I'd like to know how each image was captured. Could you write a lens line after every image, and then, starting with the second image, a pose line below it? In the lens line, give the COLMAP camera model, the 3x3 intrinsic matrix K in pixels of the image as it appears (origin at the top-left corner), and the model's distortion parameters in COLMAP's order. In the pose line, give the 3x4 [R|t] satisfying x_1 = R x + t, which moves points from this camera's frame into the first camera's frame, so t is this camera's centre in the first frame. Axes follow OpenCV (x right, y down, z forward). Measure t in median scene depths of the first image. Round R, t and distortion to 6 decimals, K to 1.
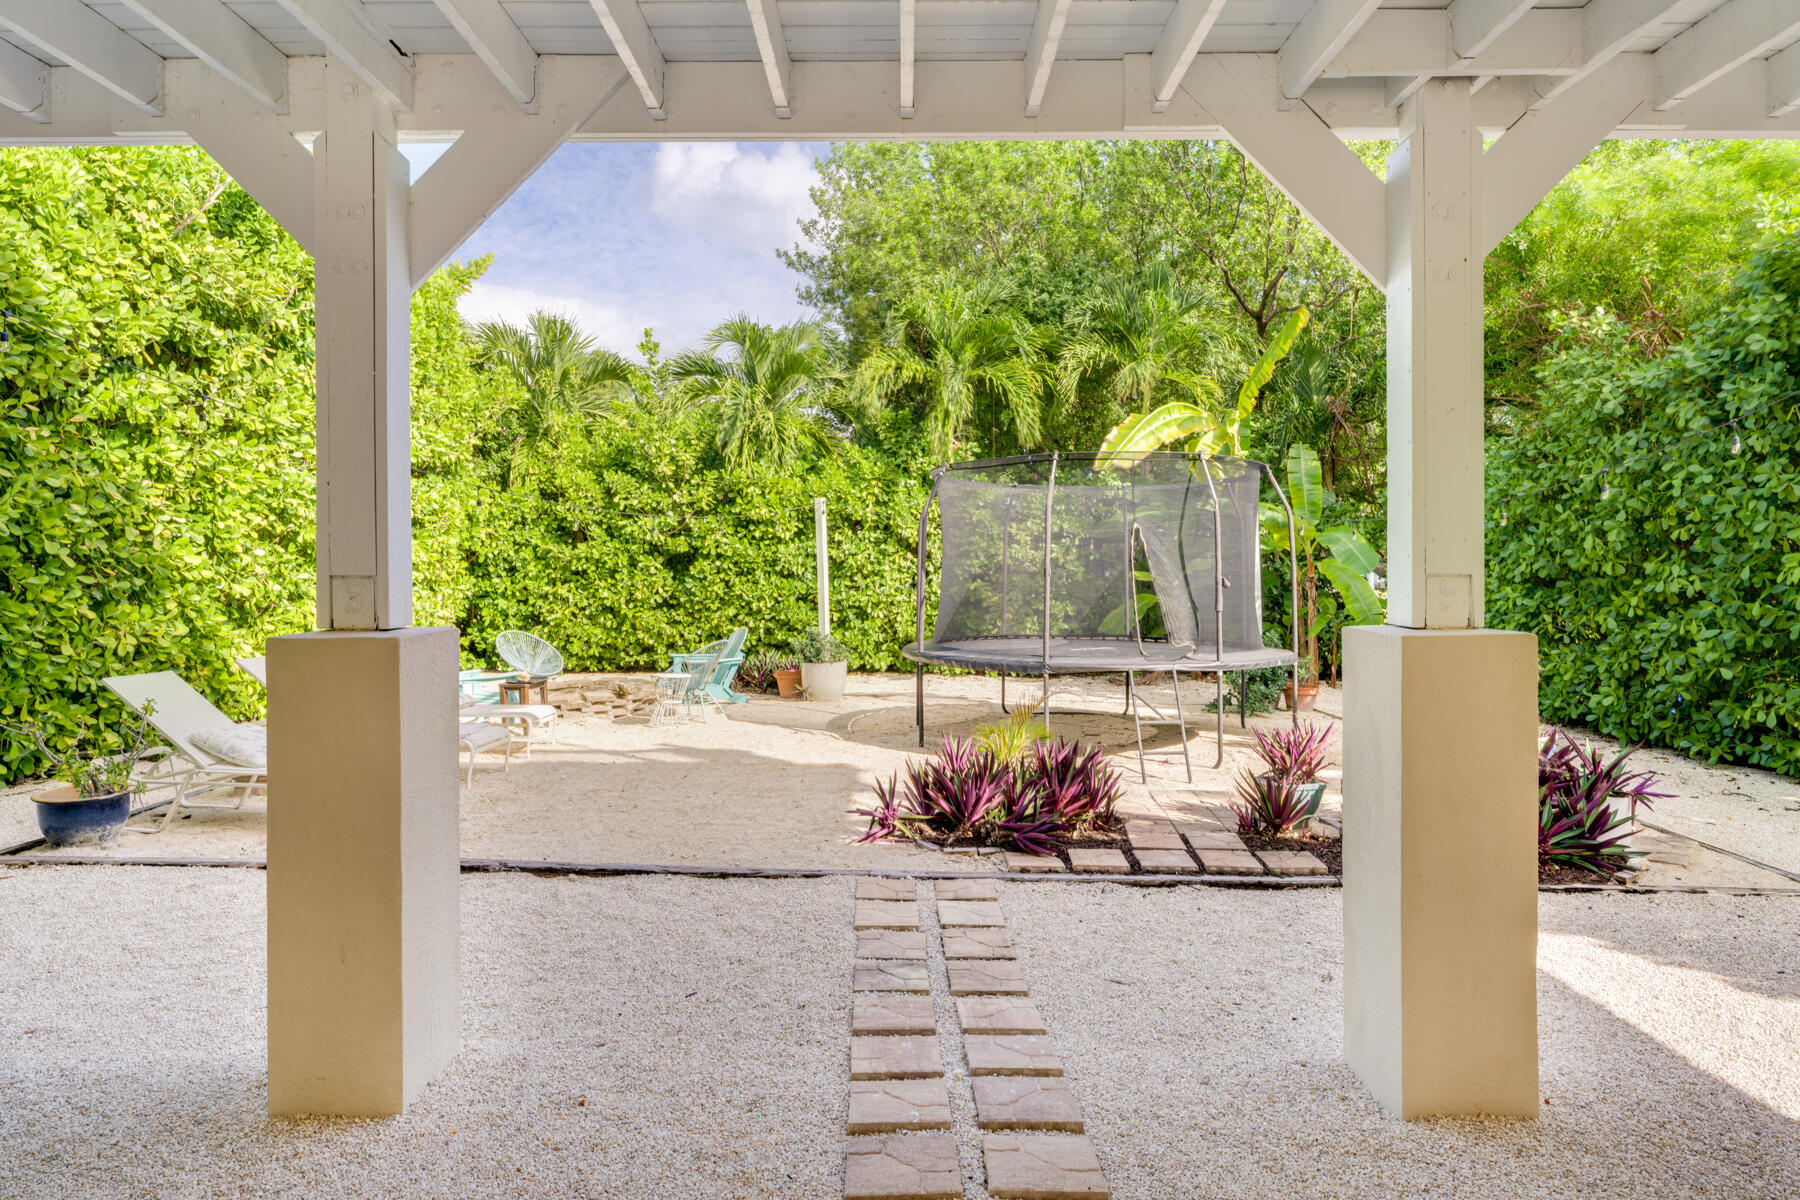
lens RADIAL K [[1028.7, 0, 893.2], [0, 1028.7, 562.1], [0, 0, 1]] dist [0.003193, 0.002072]
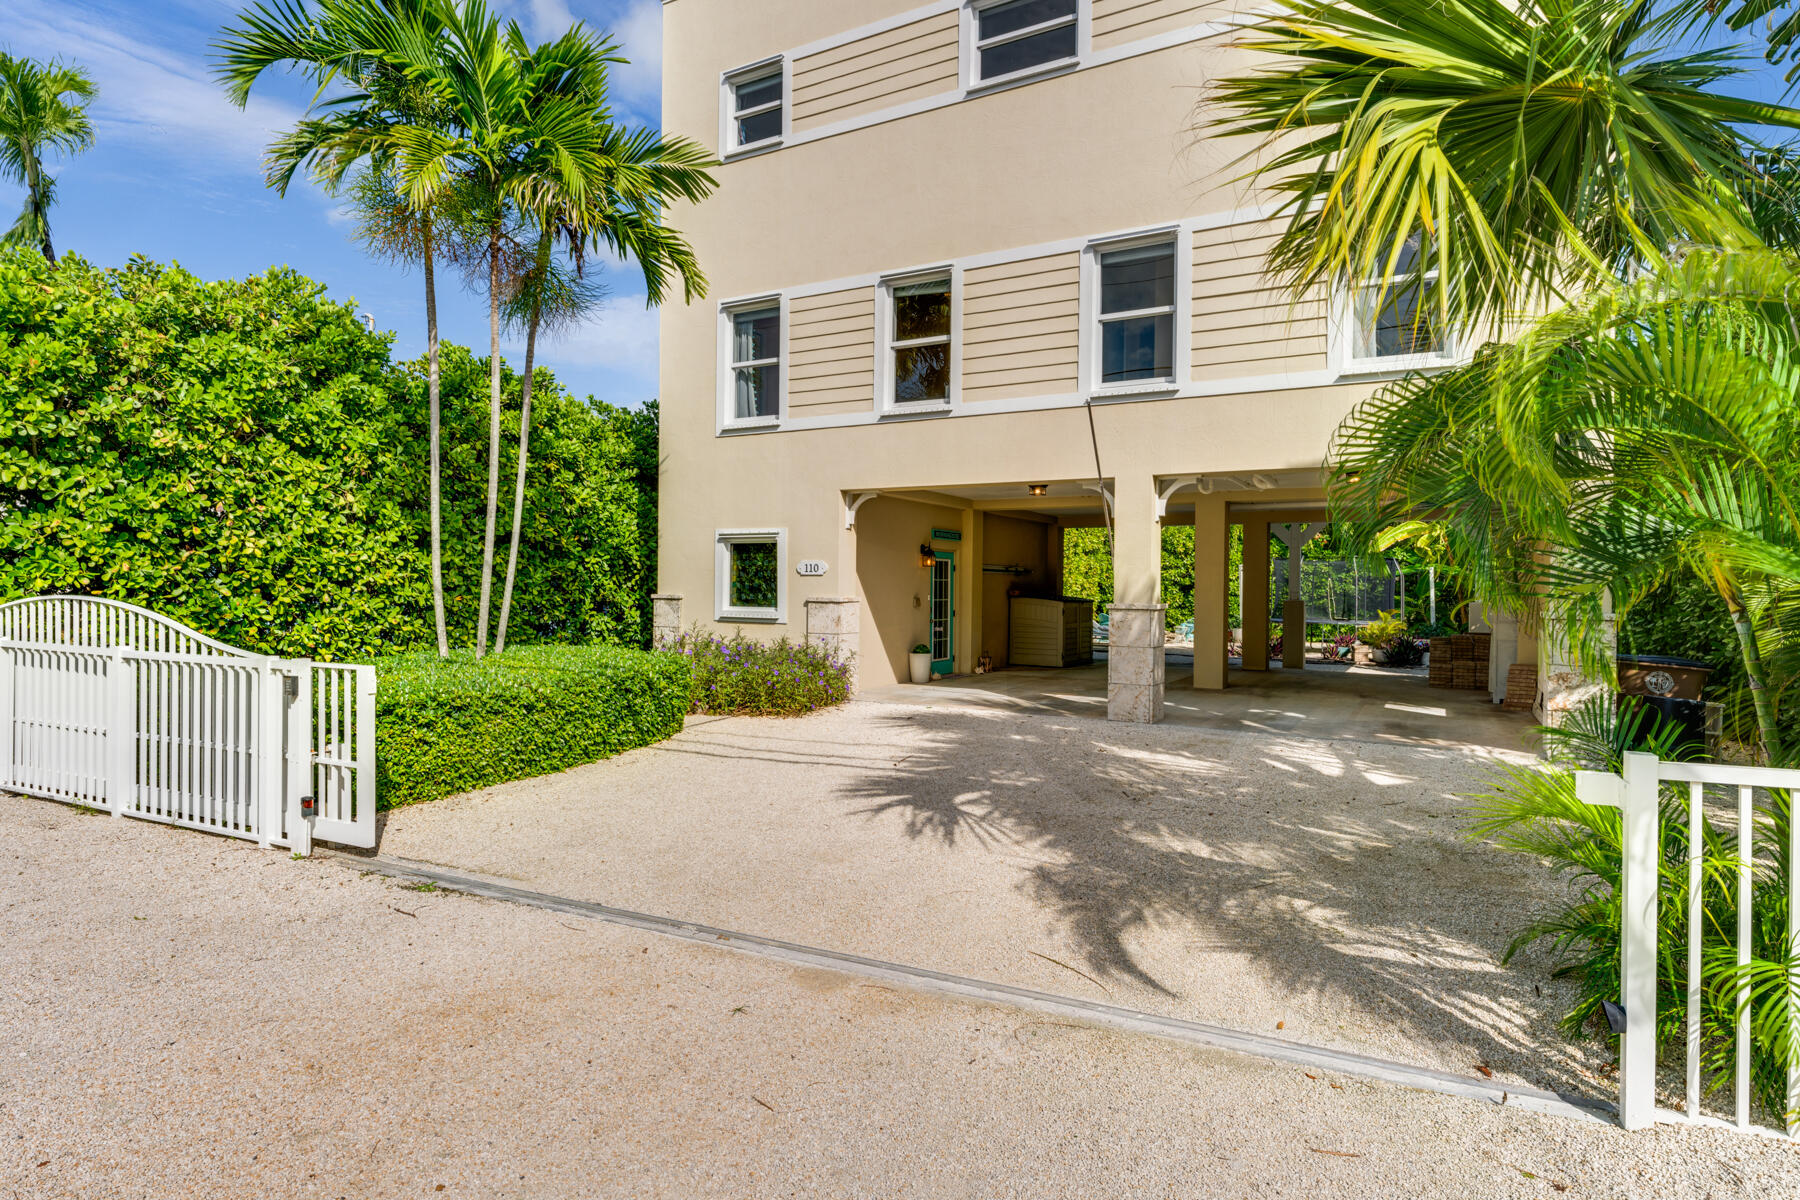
lens RADIAL K [[905.3, 0, 903.1], [0, 905.3, 592.4], [0, 0, 1]] dist [0.000938, -0.000057]
pose [[0.866017, 0.015211, -0.499784, 0.279773], [-0.012975, 0.999884, 0.007948, 0.000006], [0.499847, -0.000399, 0.866114, -1.172014]]
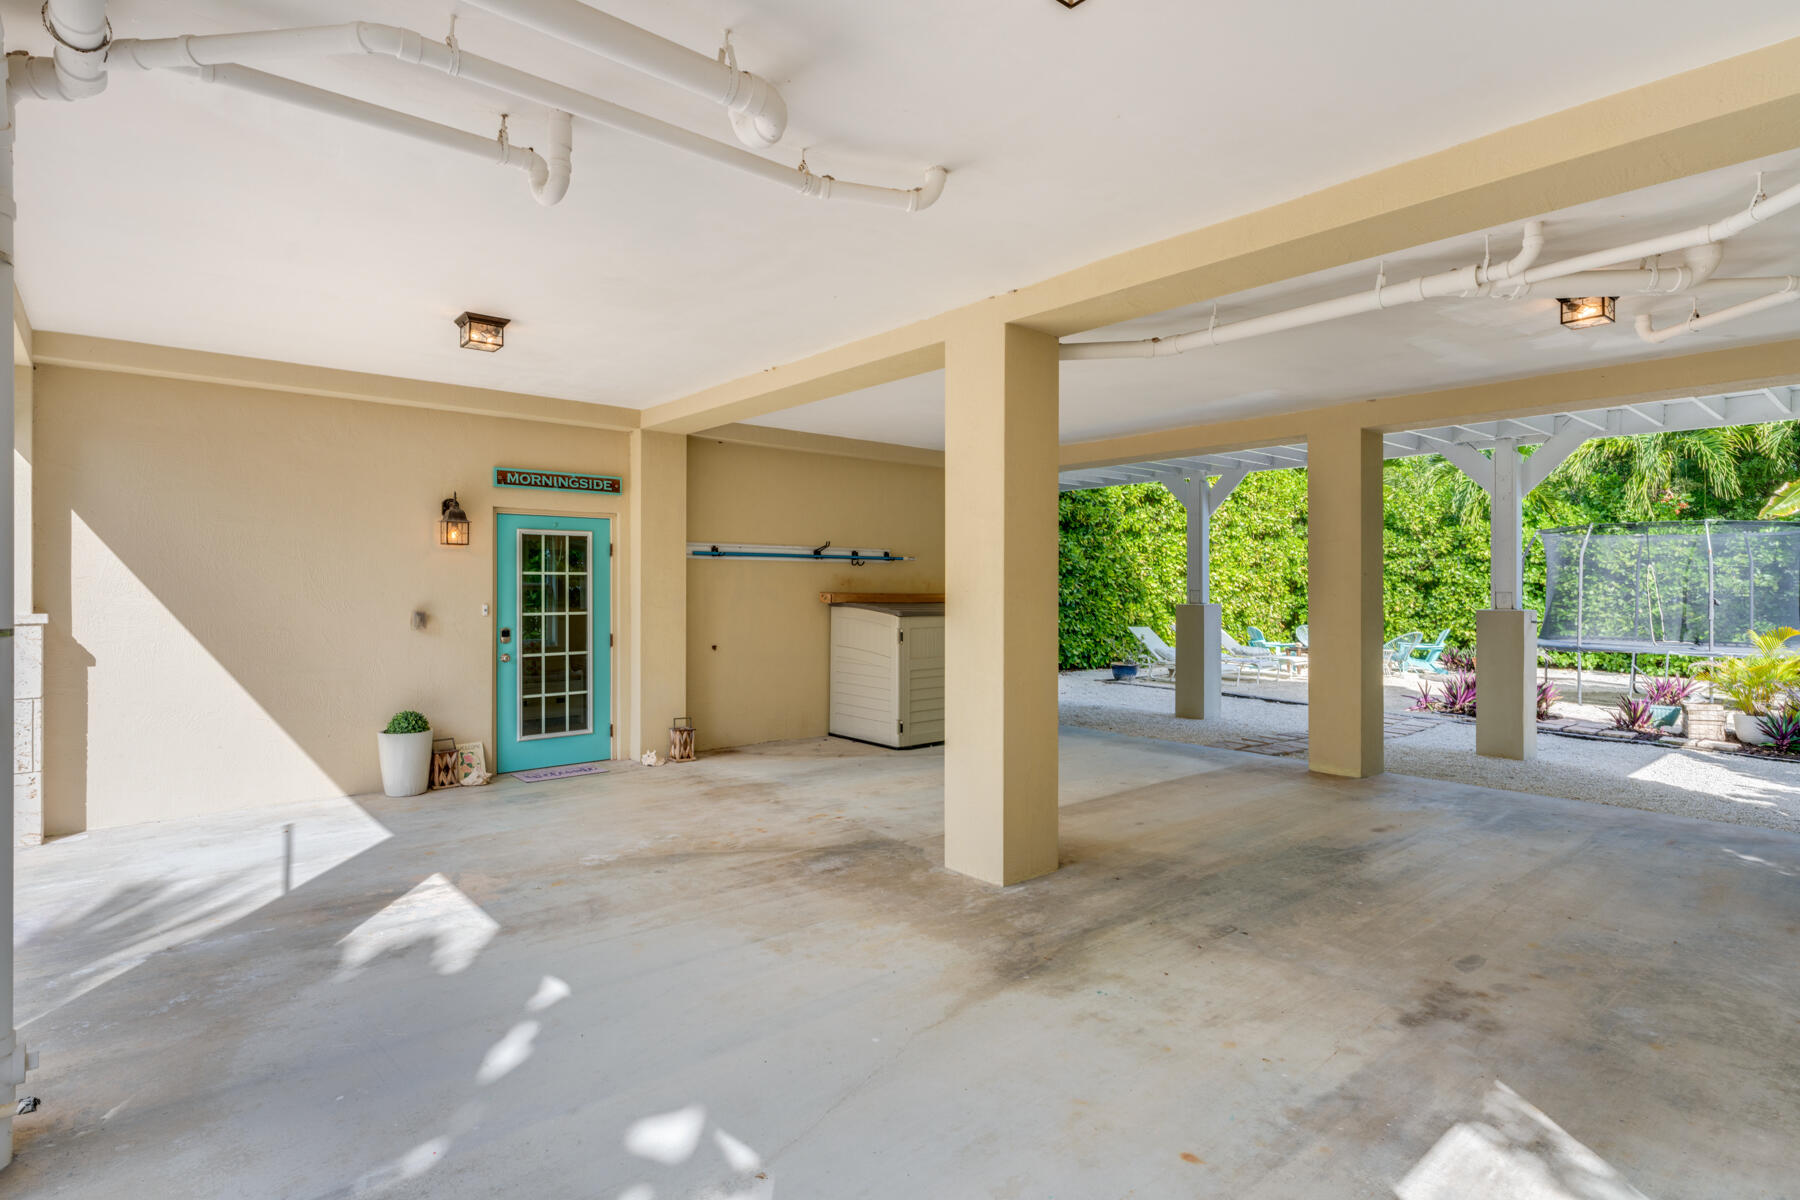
lens RADIAL K [[905.3, 0, 903.1], [0, 905.3, 592.4], [0, 0, 1]] dist [0.000938, -0.000057]
pose [[0.653816, 0.010108, -0.756586, 0.312896], [-0.004690, 0.999946, 0.009306, -0.001648], [0.756639, -0.002536, 0.653828, -0.482026]]
